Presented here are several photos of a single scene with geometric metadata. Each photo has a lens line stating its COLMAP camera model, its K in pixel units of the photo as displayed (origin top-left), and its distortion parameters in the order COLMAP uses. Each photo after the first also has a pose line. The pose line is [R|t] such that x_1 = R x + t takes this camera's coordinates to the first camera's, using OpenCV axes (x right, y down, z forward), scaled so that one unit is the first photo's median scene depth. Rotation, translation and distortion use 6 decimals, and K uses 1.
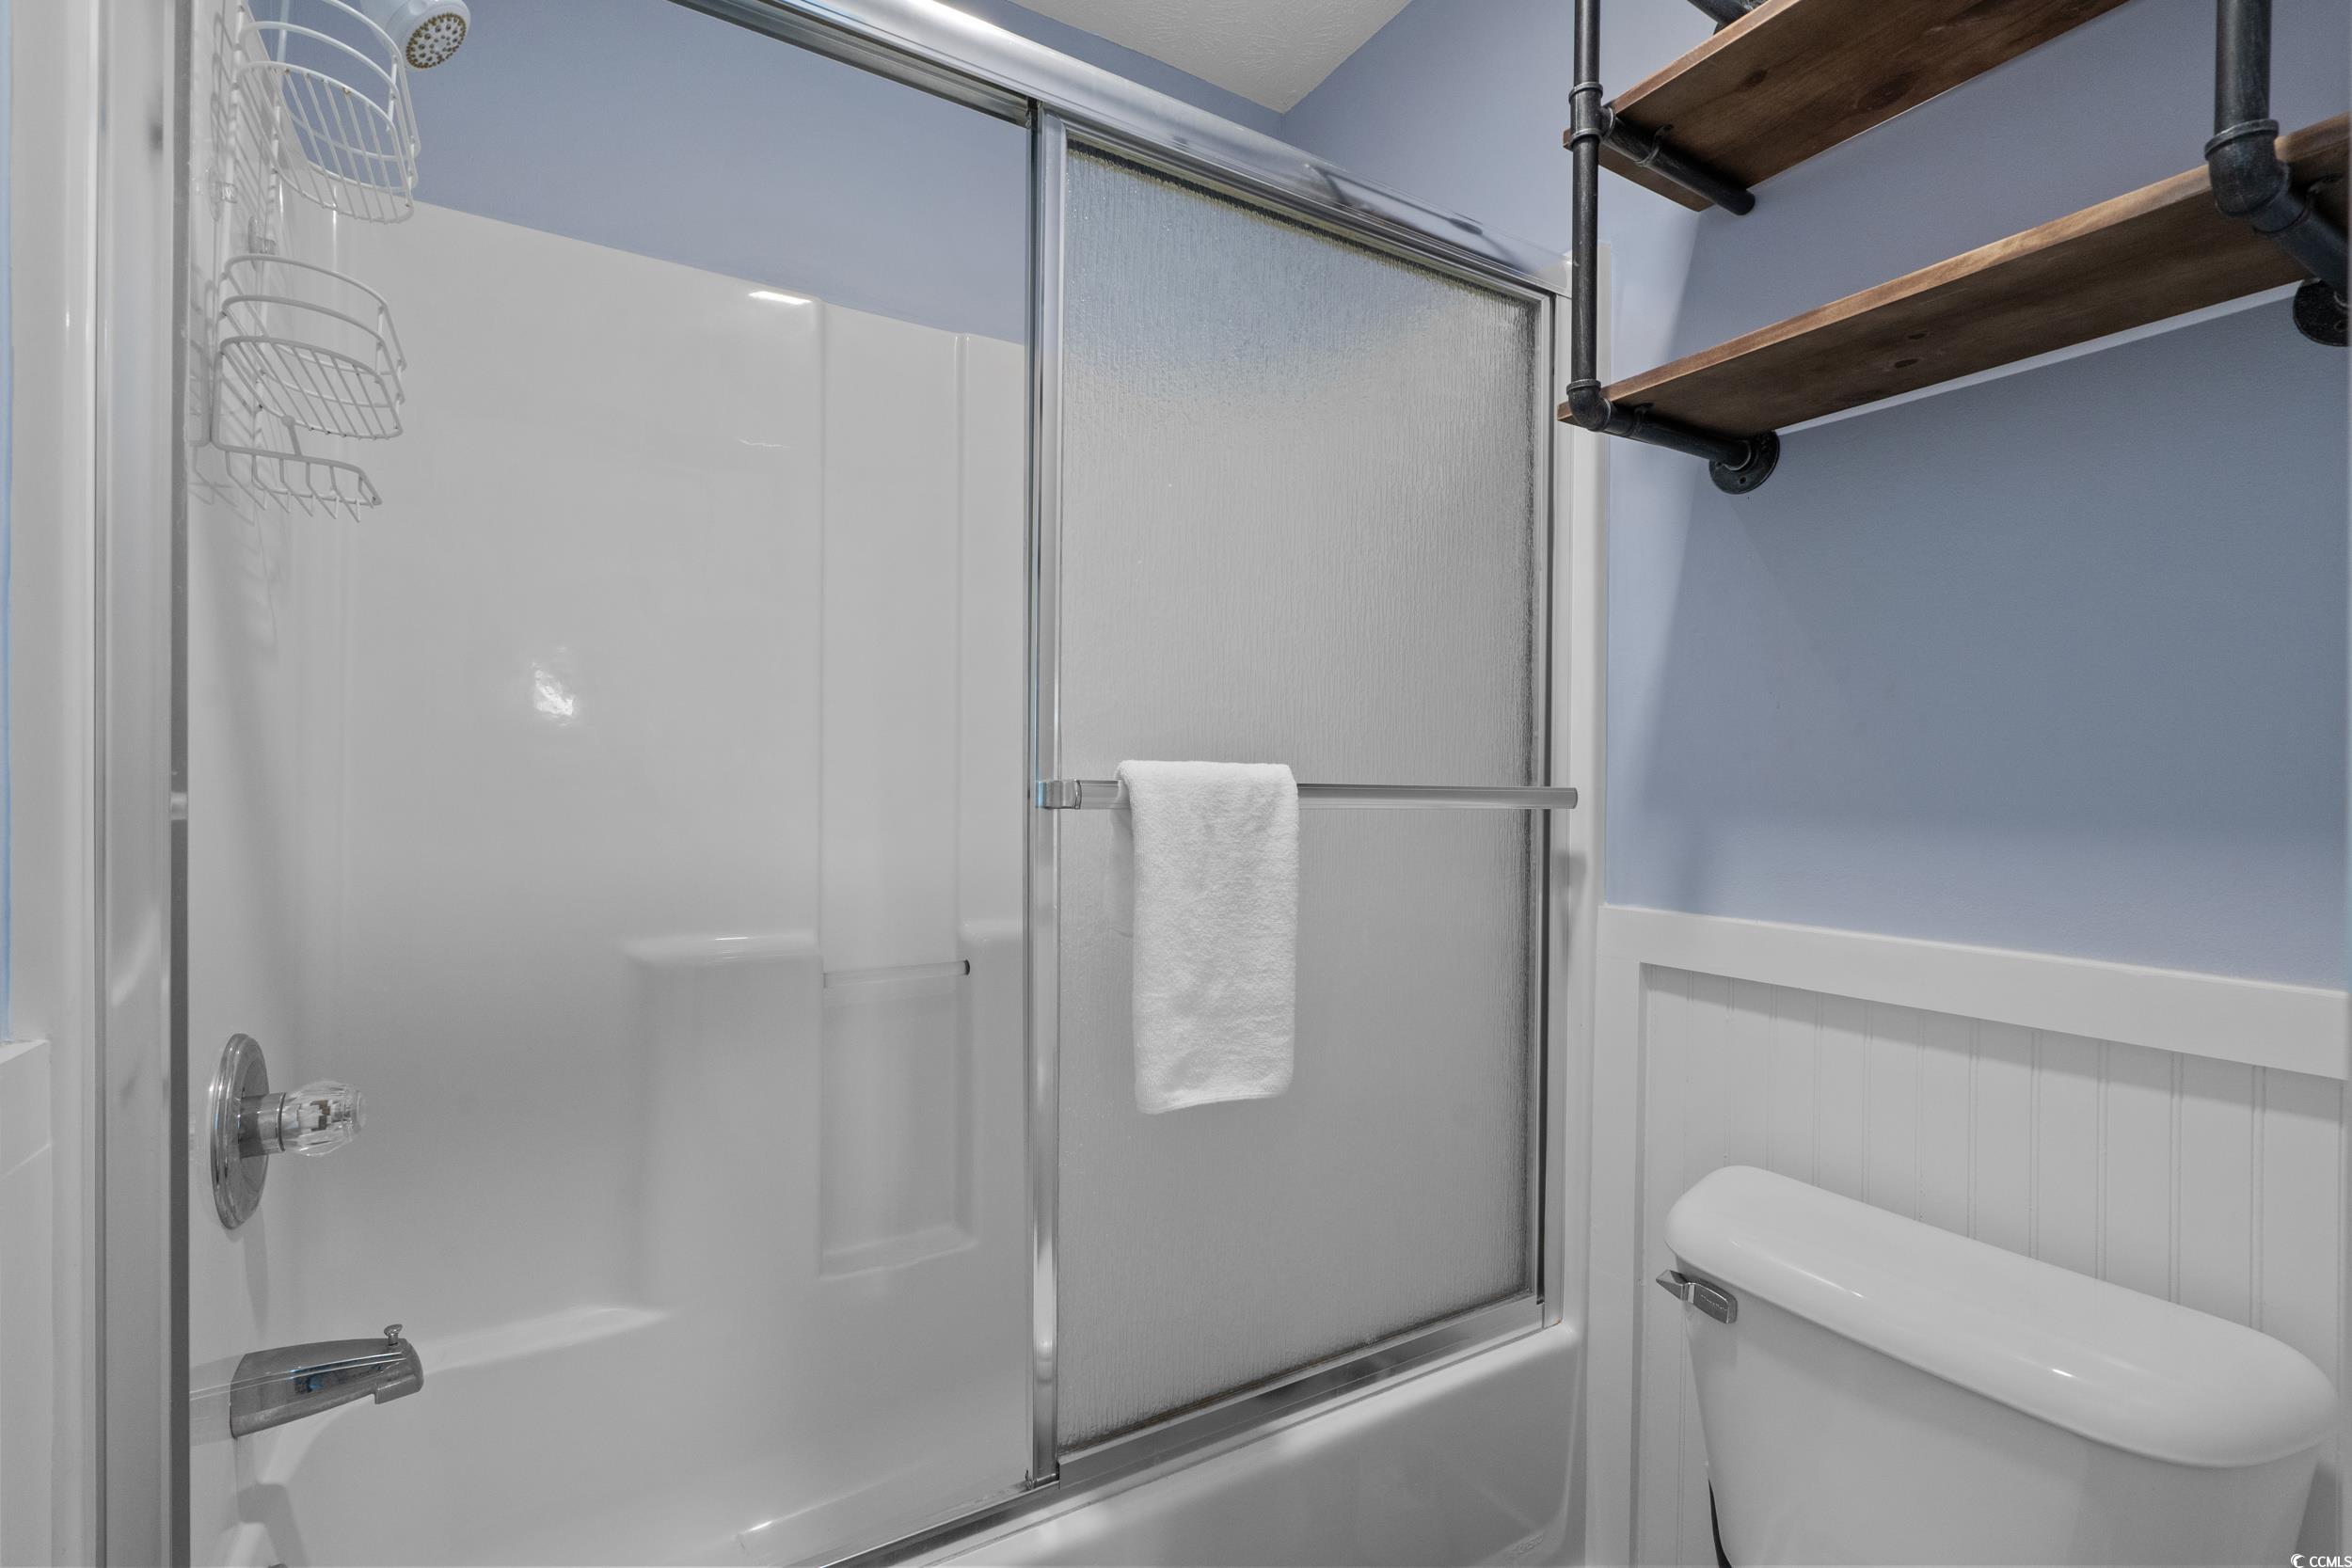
lens RADIAL K [[1052.2, 0, 1170.6], [0, 1052.2, 786.5], [0, 0, 1]] dist [-0.002785, -0.000257]
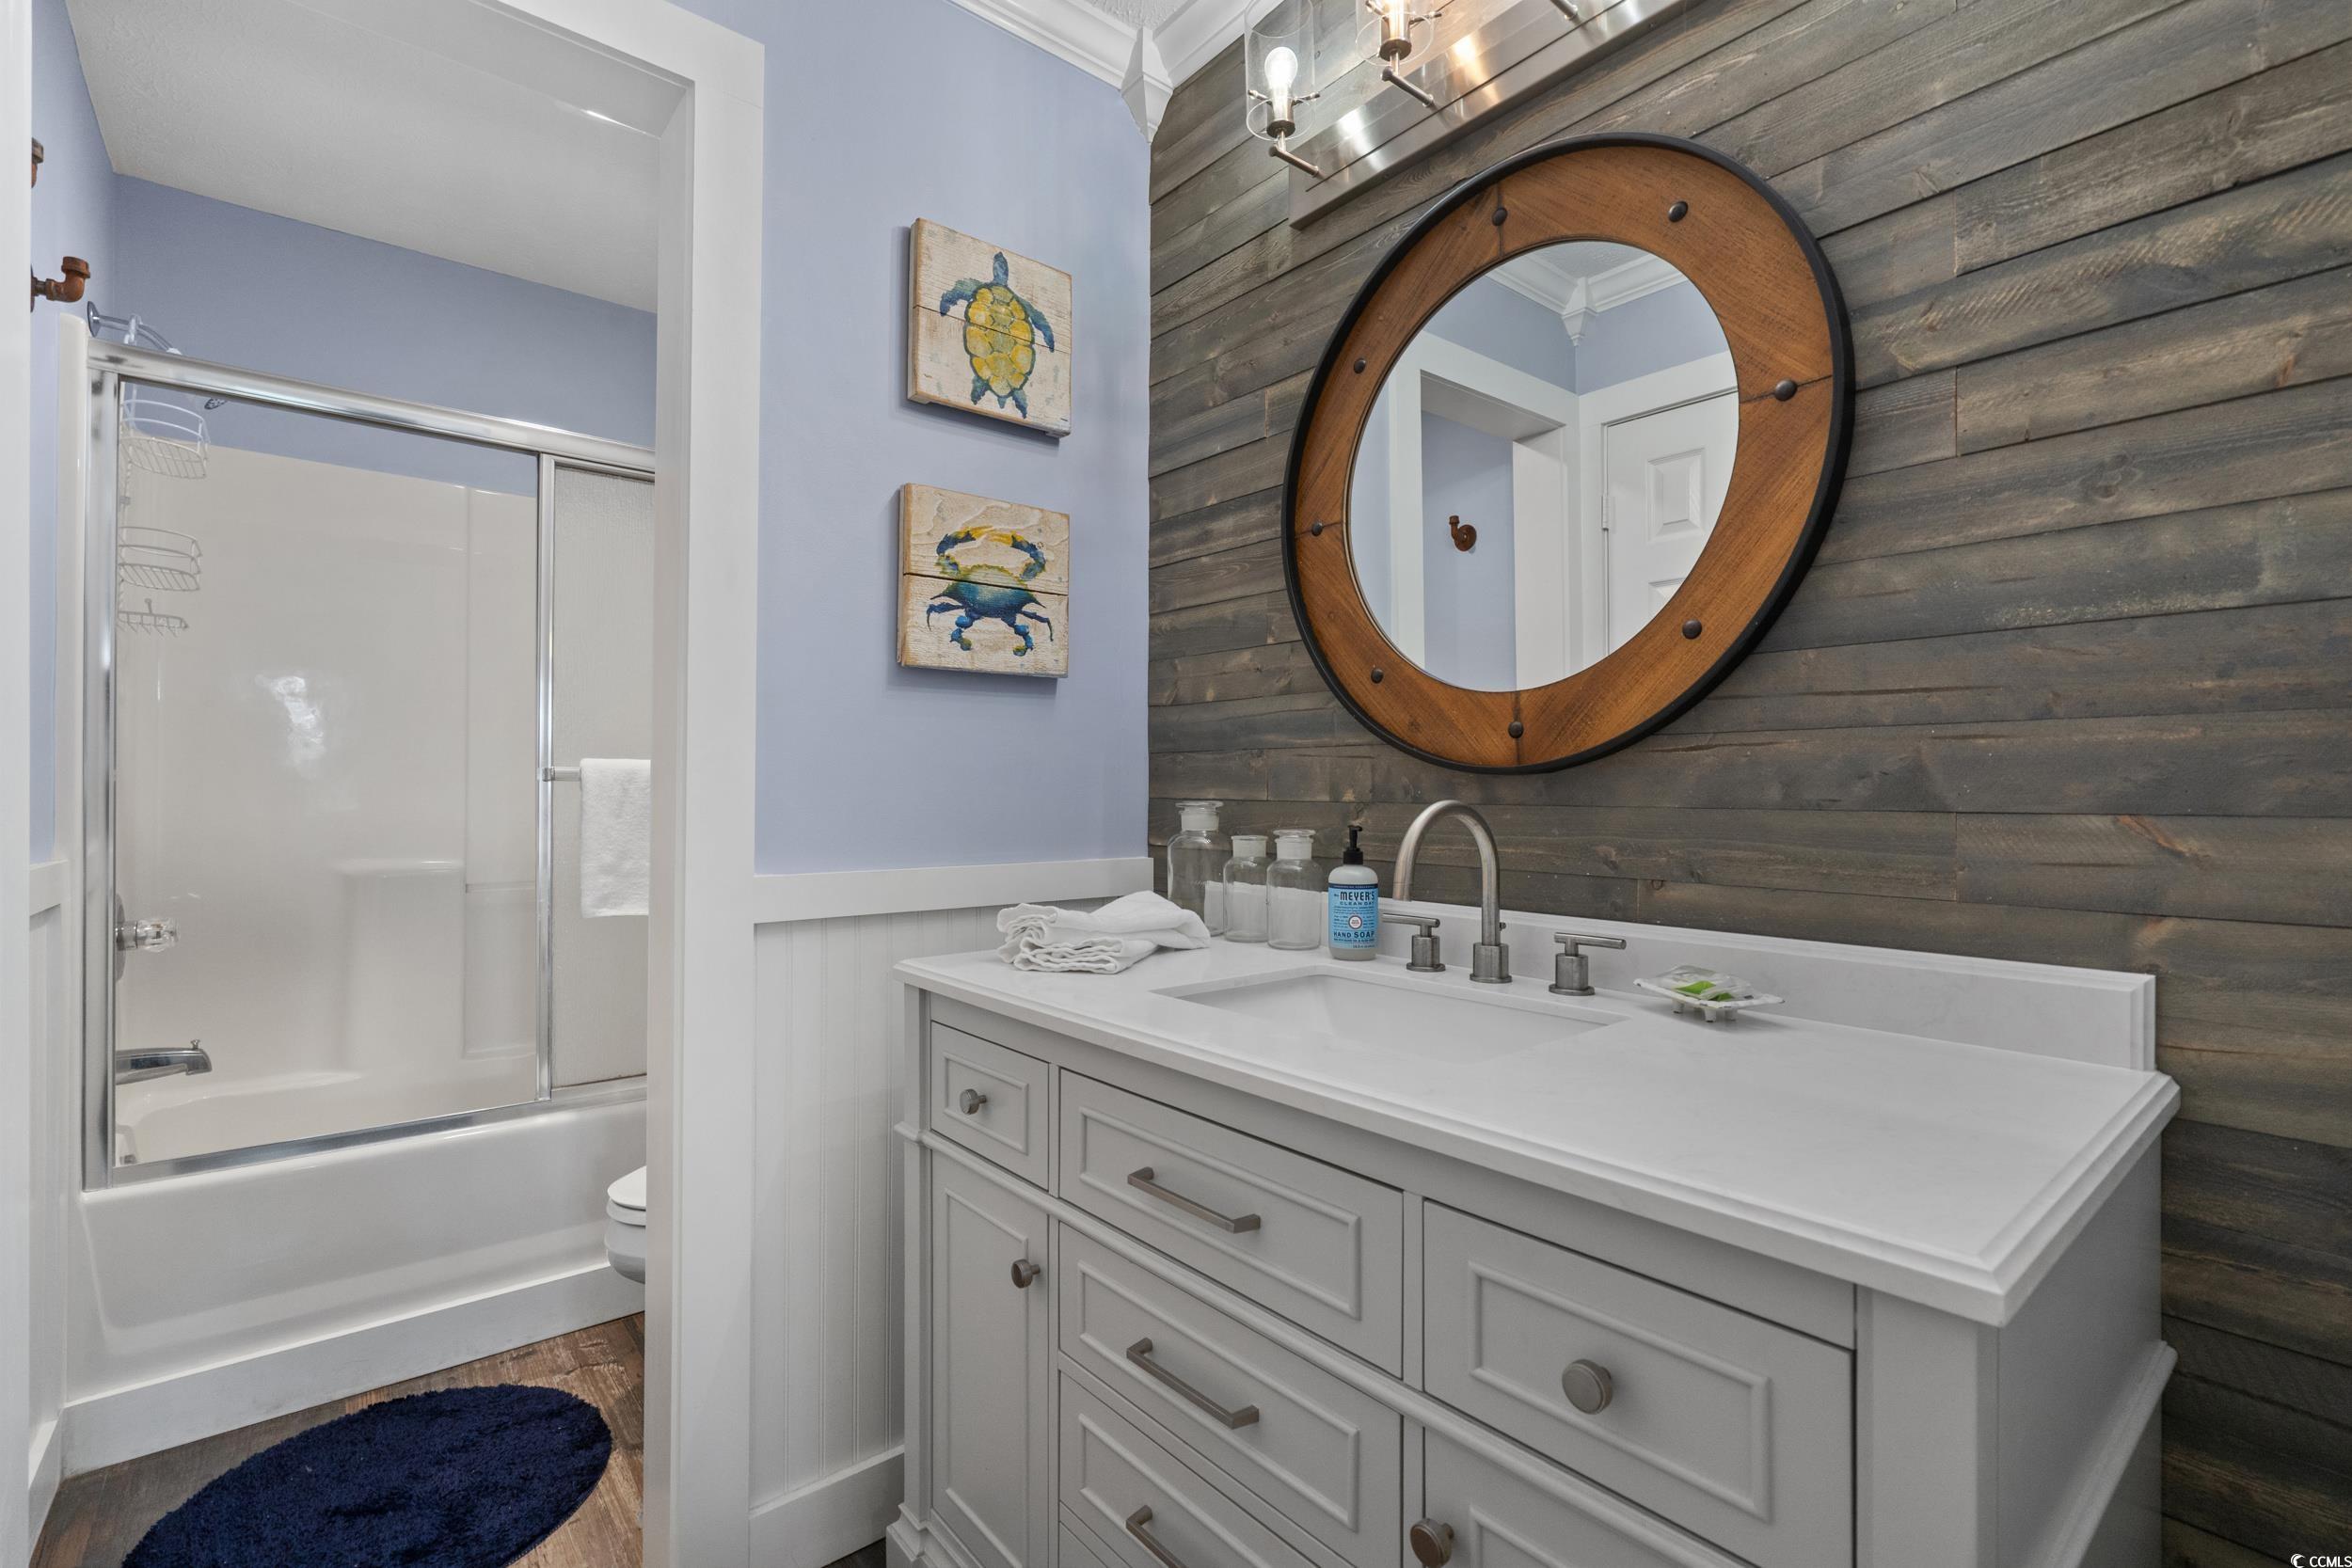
lens RADIAL K [[1052.2, 0, 1170.6], [0, 1052.2, 786.5], [0, 0, 1]] dist [-0.002785, -0.000257]
pose [[0.989224, -0.001531, 0.146402, 0.831529], [0.002340, 0.999983, -0.005354, 0.048468], [-0.146391, 0.005639, 0.989211, -1.293680]]
